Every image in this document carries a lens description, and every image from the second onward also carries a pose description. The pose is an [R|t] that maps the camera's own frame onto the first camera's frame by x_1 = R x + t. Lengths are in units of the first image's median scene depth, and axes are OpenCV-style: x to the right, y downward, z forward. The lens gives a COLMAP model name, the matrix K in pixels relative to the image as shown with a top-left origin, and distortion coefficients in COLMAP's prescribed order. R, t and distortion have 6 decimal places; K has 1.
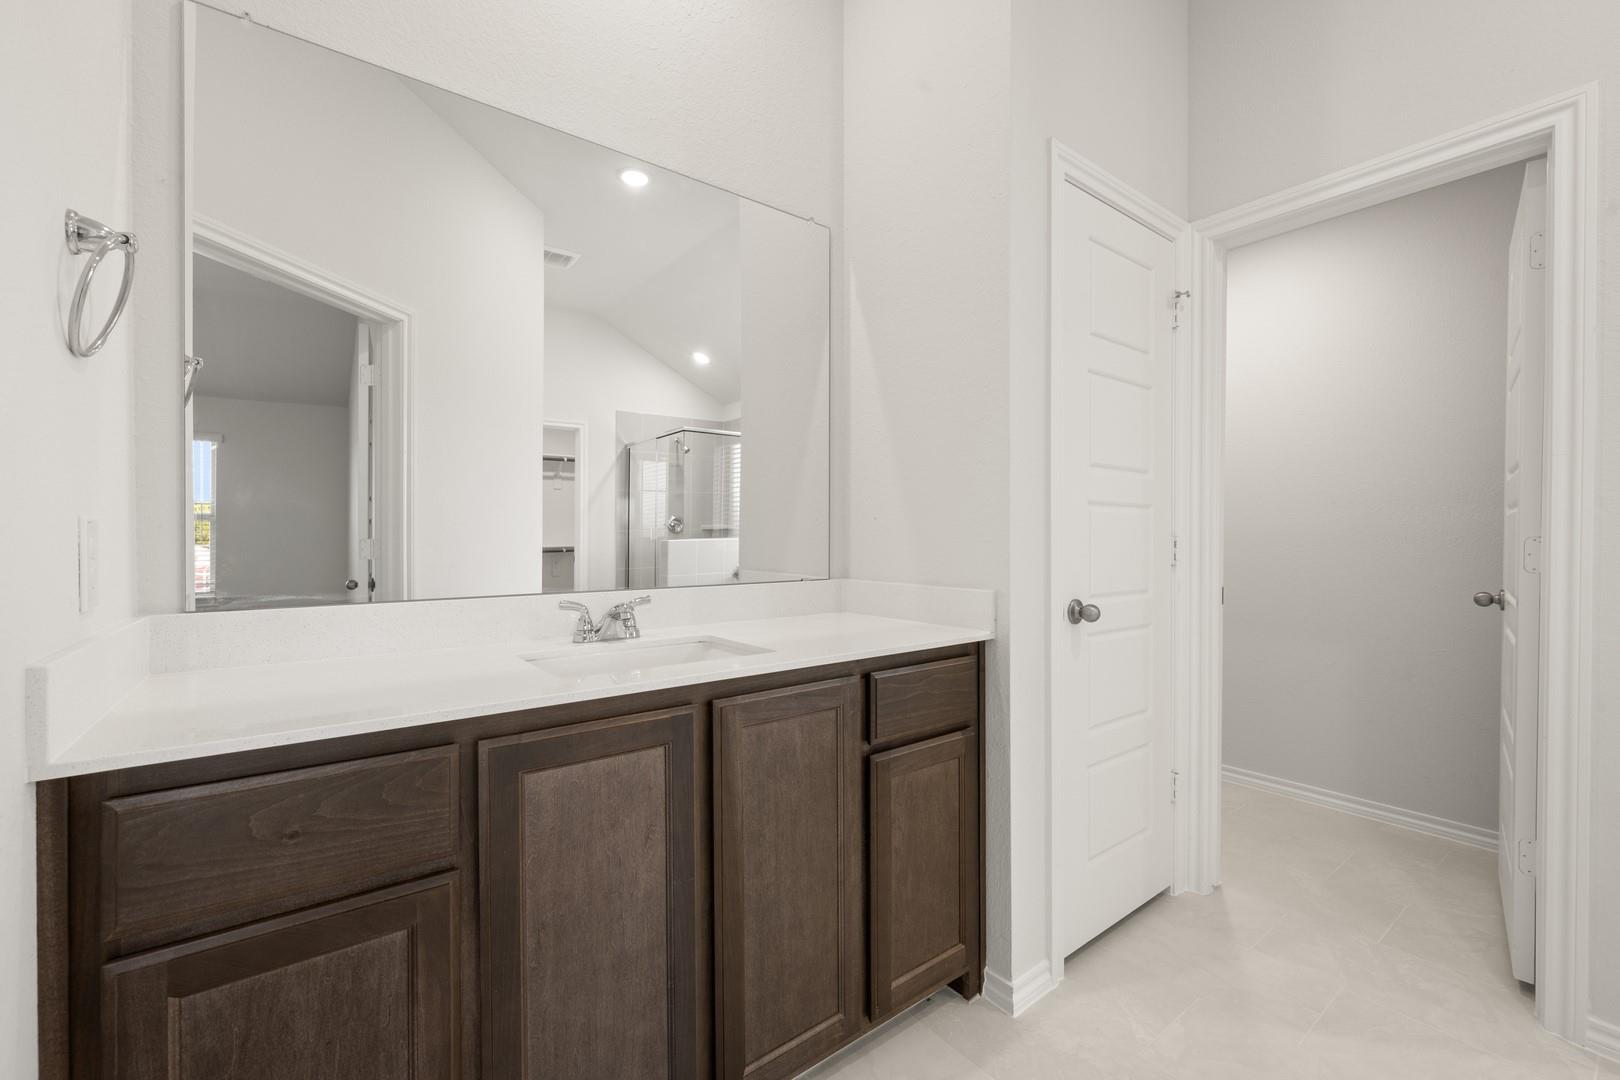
lens RADIAL K [[681.7, 0, 810.6], [0, 681.7, 538.3], [0, 0, 1]] dist [-0.000072, -0.000001]
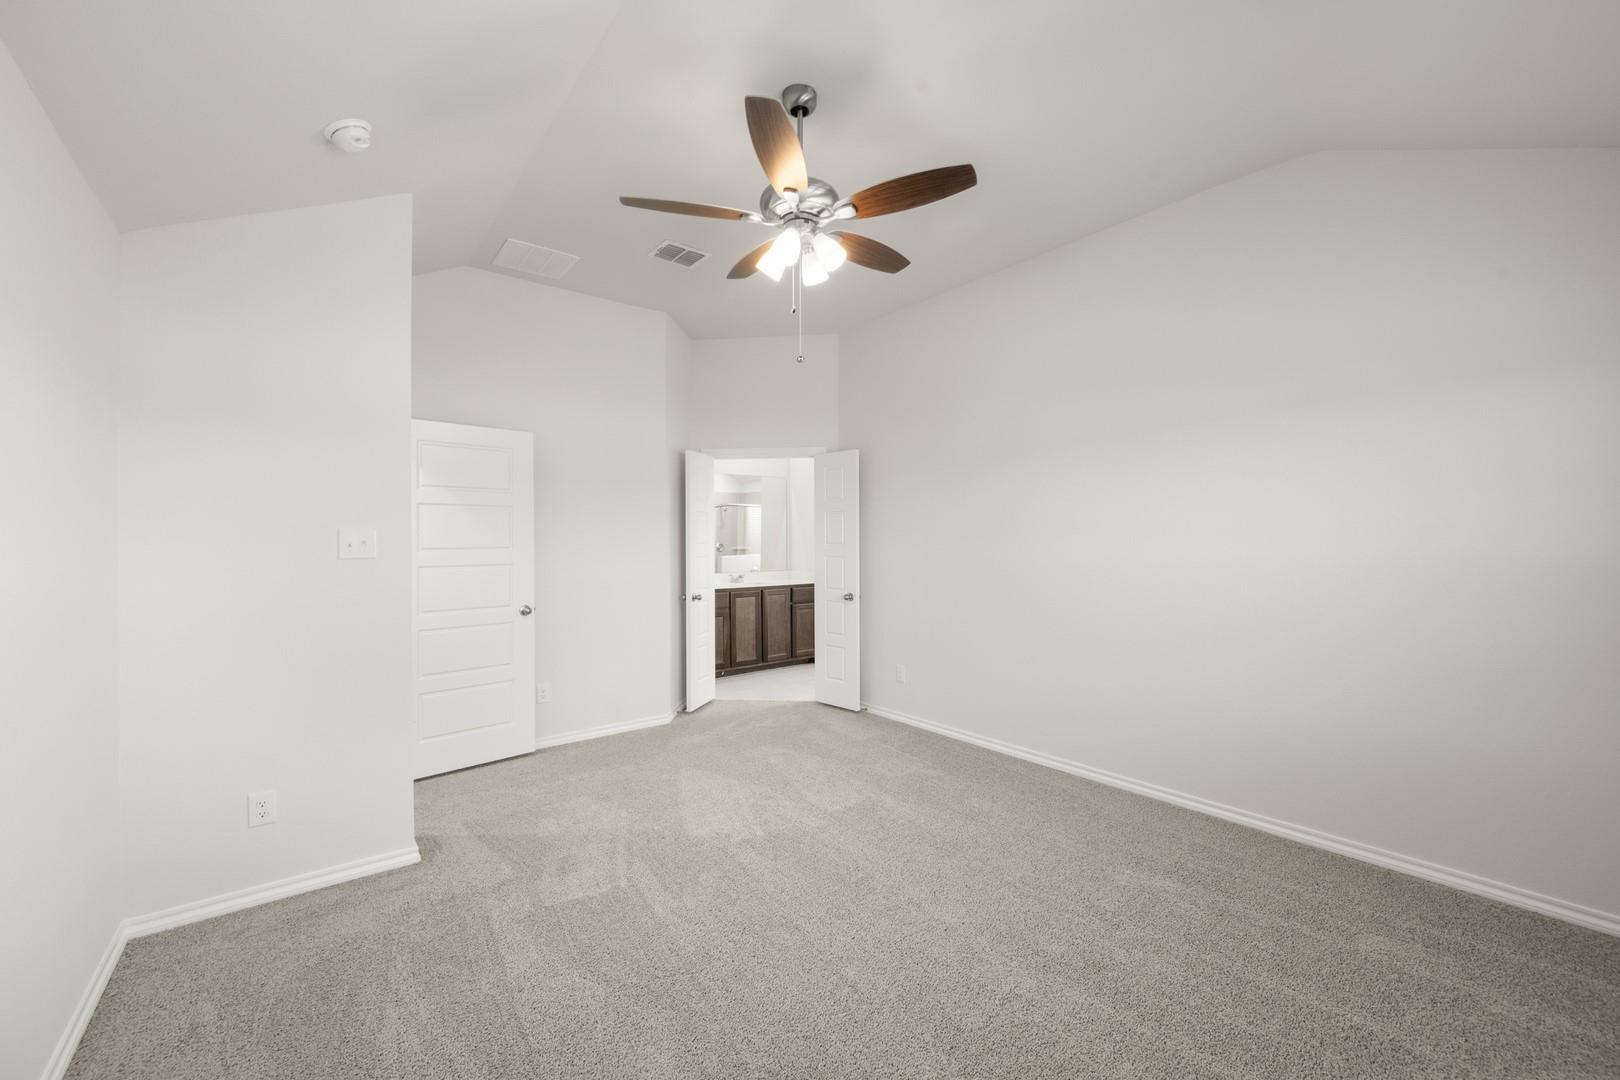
lens RADIAL K [[635.9, 0, 811.6], [0, 635.9, 541.1], [0, 0, 1]] dist [-0.001169, 0.000118]
pose [[0.999978, -0.004470, 0.004951, 0.220210], [0.004524, 0.999930, -0.010957, -0.105326], [-0.004901, 0.010979, 0.999928, -3.901513]]
